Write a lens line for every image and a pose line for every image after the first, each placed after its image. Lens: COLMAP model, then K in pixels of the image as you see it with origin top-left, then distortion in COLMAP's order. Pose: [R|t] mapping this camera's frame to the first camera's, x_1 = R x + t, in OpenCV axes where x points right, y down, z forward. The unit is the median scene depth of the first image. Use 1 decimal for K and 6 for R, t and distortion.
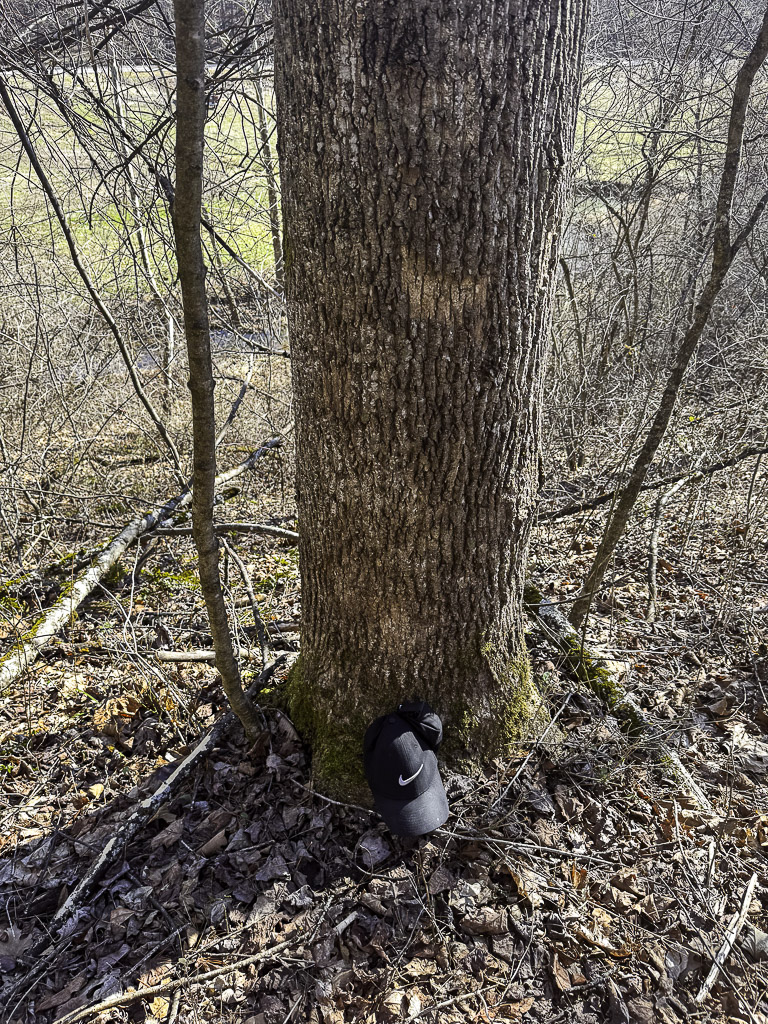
lens RADIAL K [[731.2, 0, 371.8], [0, 731.2, 516.7], [0, 0, 1]] dist [0.063175, -0.078509]
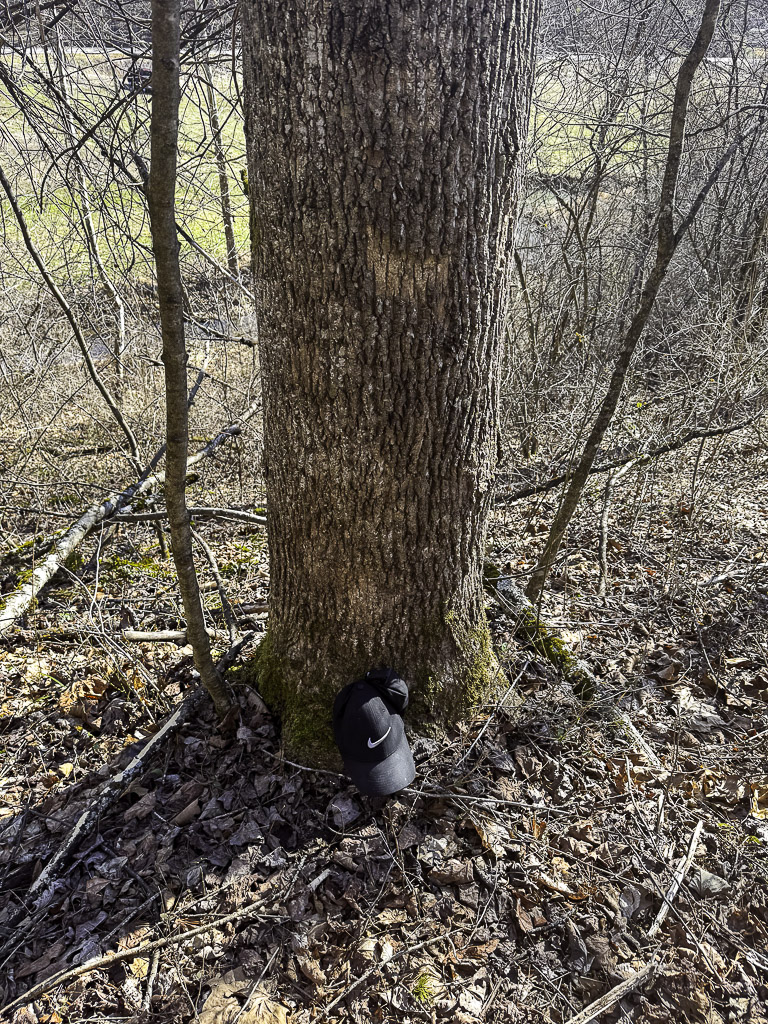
lens RADIAL K [[730.8, 0, 374.8], [0, 730.8, 514.8], [0, 0, 1]] dist [0.073587, -0.097562]
pose [[0.997927, -0.012642, 0.063096, -0.015349], [0.012082, 0.999884, 0.009242, 0.025514], [-0.063205, -0.008461, 0.997965, -0.037669]]
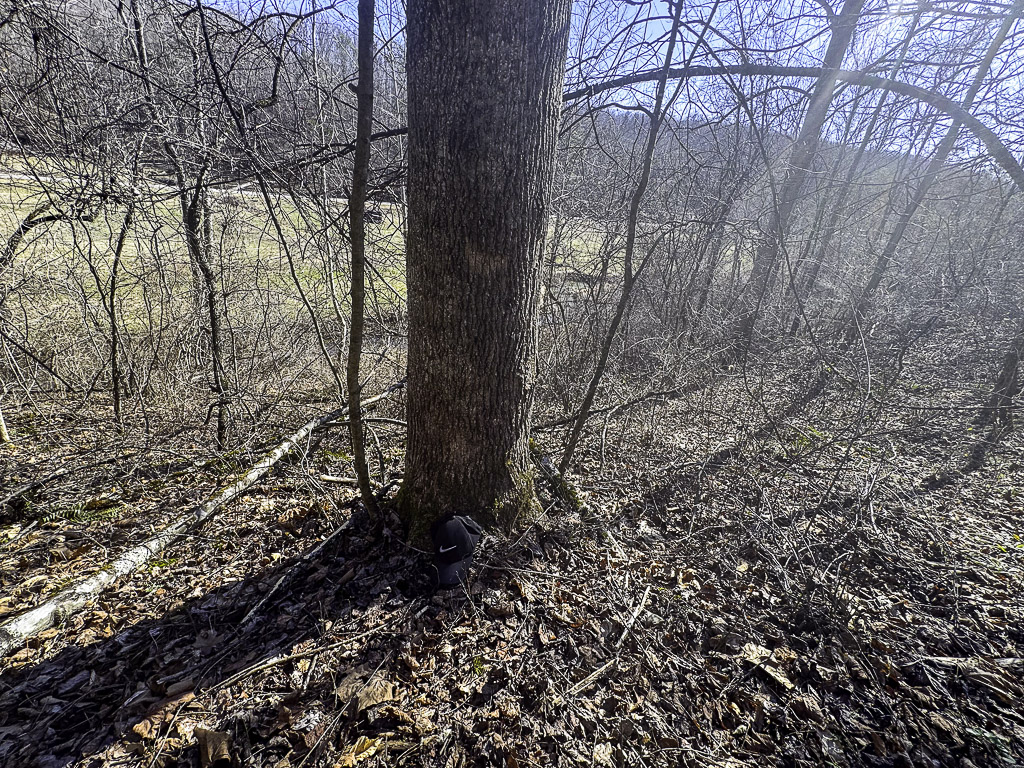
lens RADIAL K [[415.3, 0, 512.0], [0, 415.3, 384.0], [0, 0, 1]] dist [0.000308, -0.000505]
pose [[0.991360, 0.039212, 0.125174, 0.030018], [-0.018876, 0.986987, -0.159689, 0.164350], [-0.129807, 0.155947, 0.979199, -0.058111]]
